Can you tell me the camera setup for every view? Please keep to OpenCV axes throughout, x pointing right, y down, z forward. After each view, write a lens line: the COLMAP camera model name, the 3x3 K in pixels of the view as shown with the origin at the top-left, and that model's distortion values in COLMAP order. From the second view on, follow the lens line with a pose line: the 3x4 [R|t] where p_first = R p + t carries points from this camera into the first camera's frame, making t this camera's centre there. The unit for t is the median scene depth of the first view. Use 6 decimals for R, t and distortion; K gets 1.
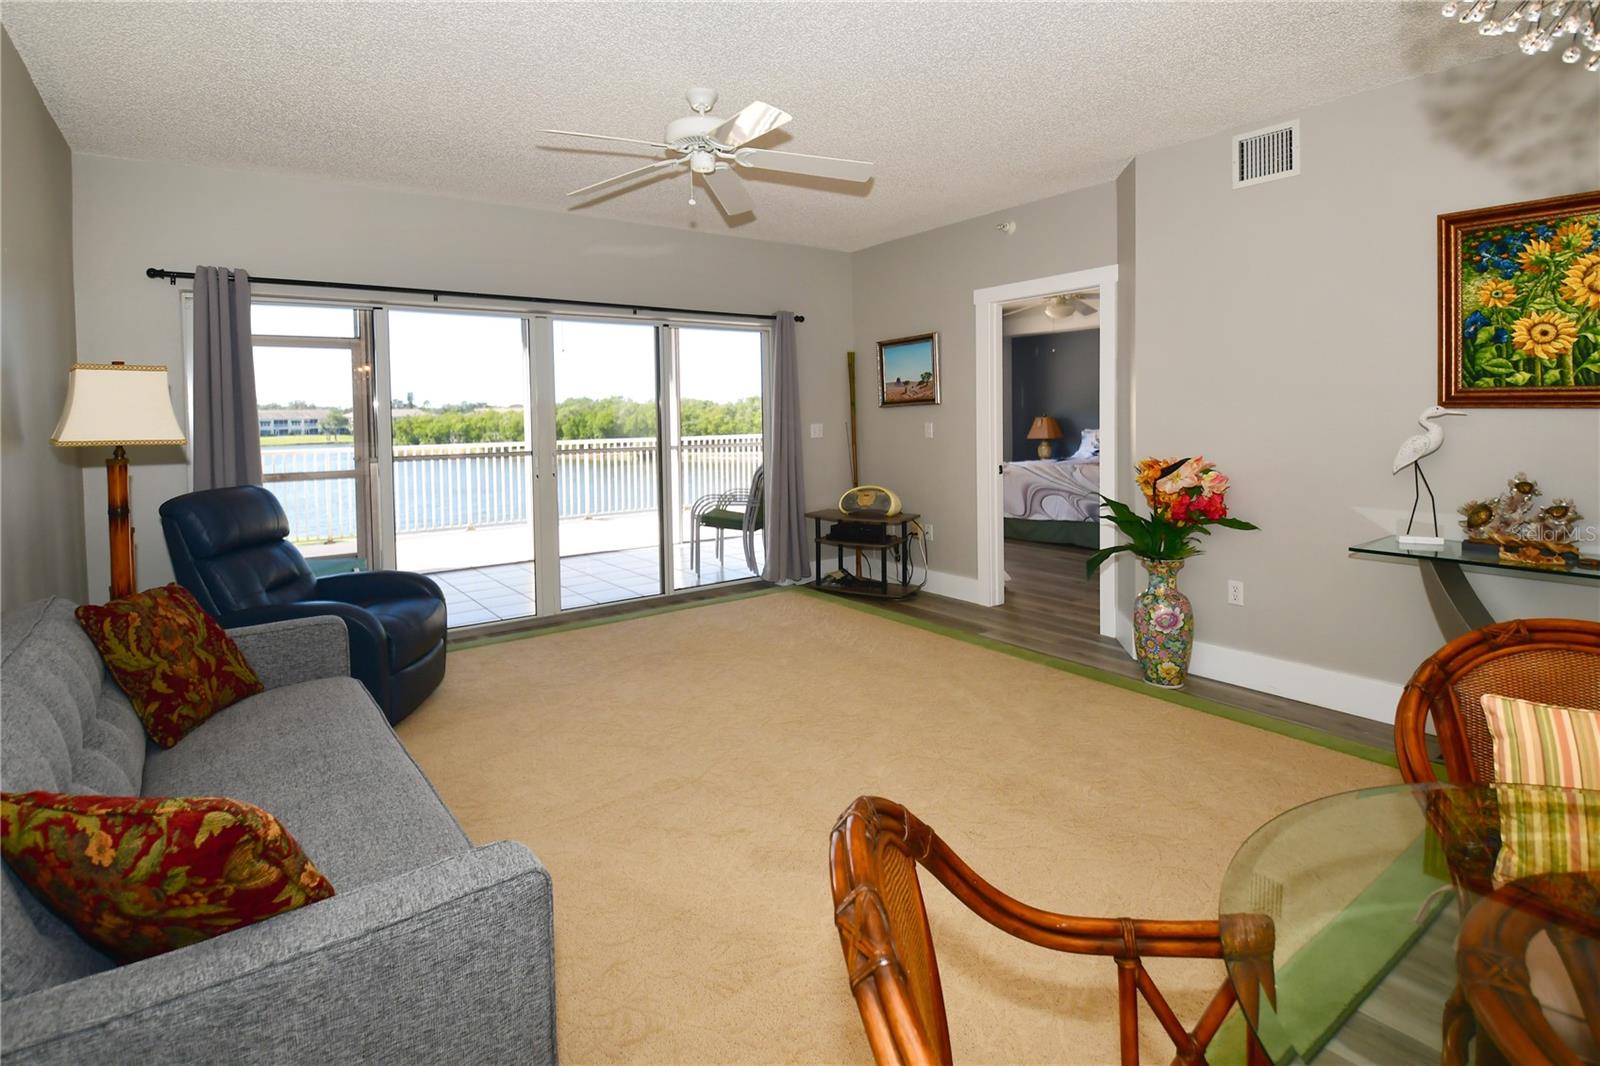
lens RADIAL K [[789.6, 0, 800.0], [0, 789.6, 533.0], [0, 0, 1]] dist [0.025242, -0.035490]
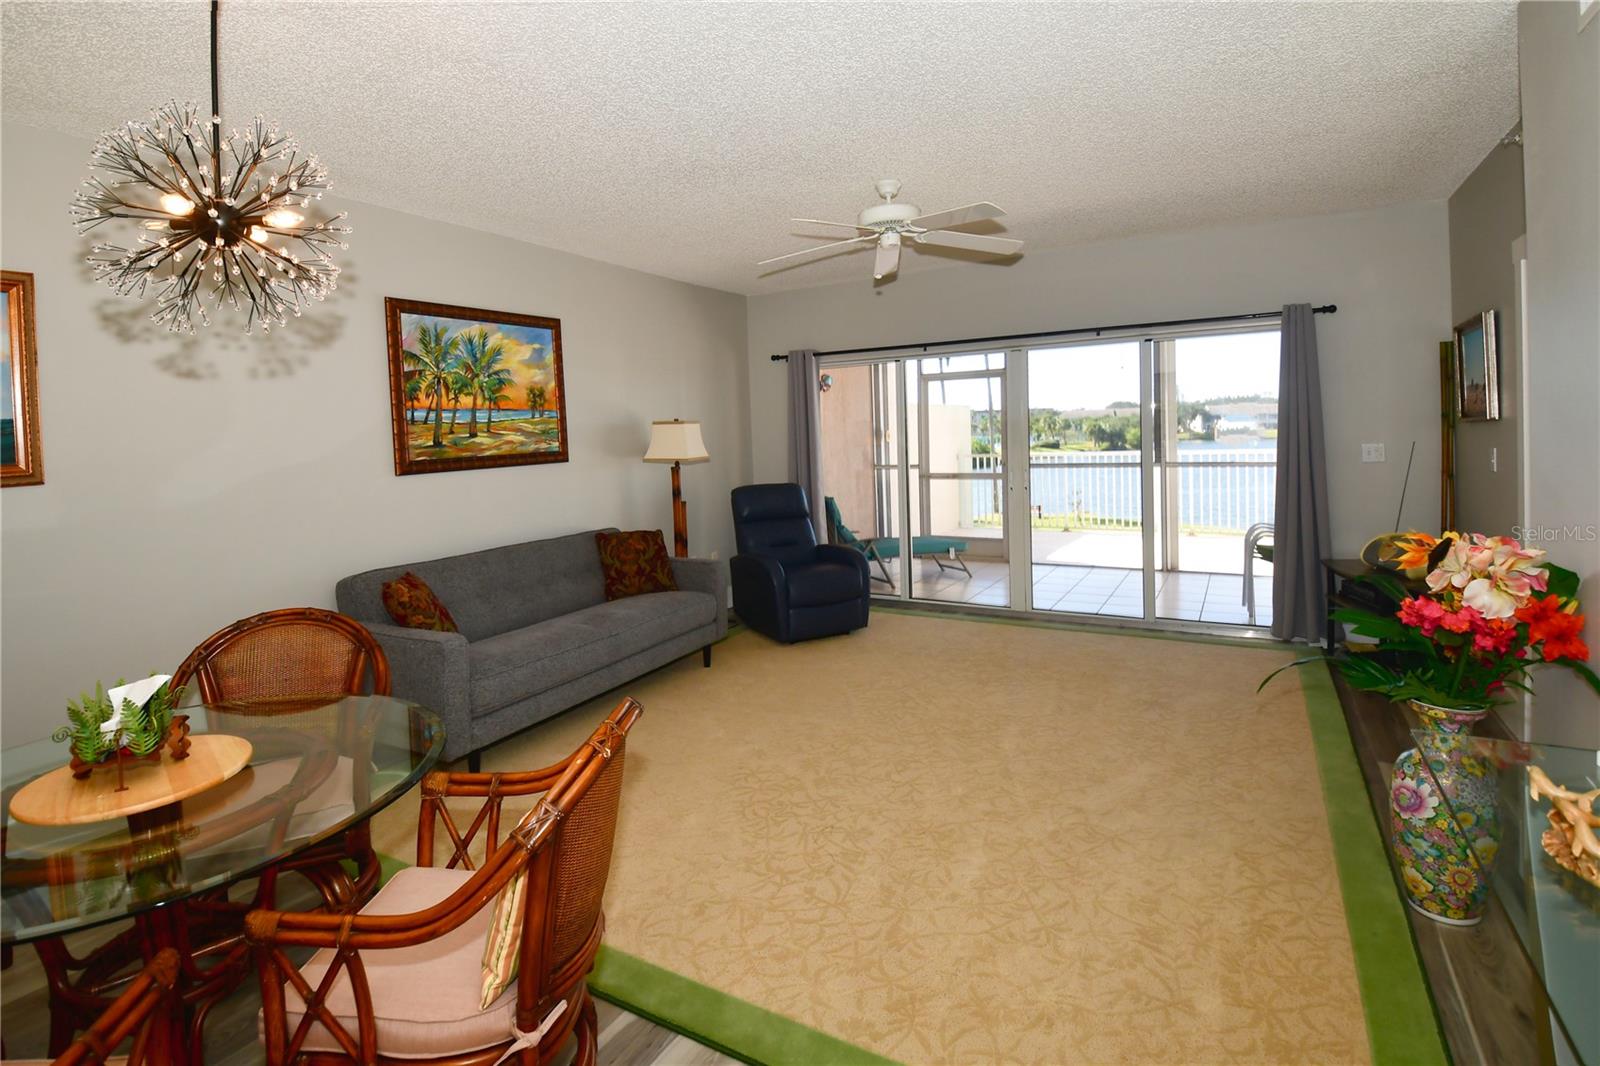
lens RADIAL K [[789.6, 0, 800.0], [0, 789.6, 533.0], [0, 0, 1]] dist [0.025242, -0.035490]
pose [[0.410563, 0.117907, -0.904177, 0.559489], [-0.110602, 0.990722, 0.078971, -0.059560], [0.905100, 0.067581, 0.419794, 0.227954]]
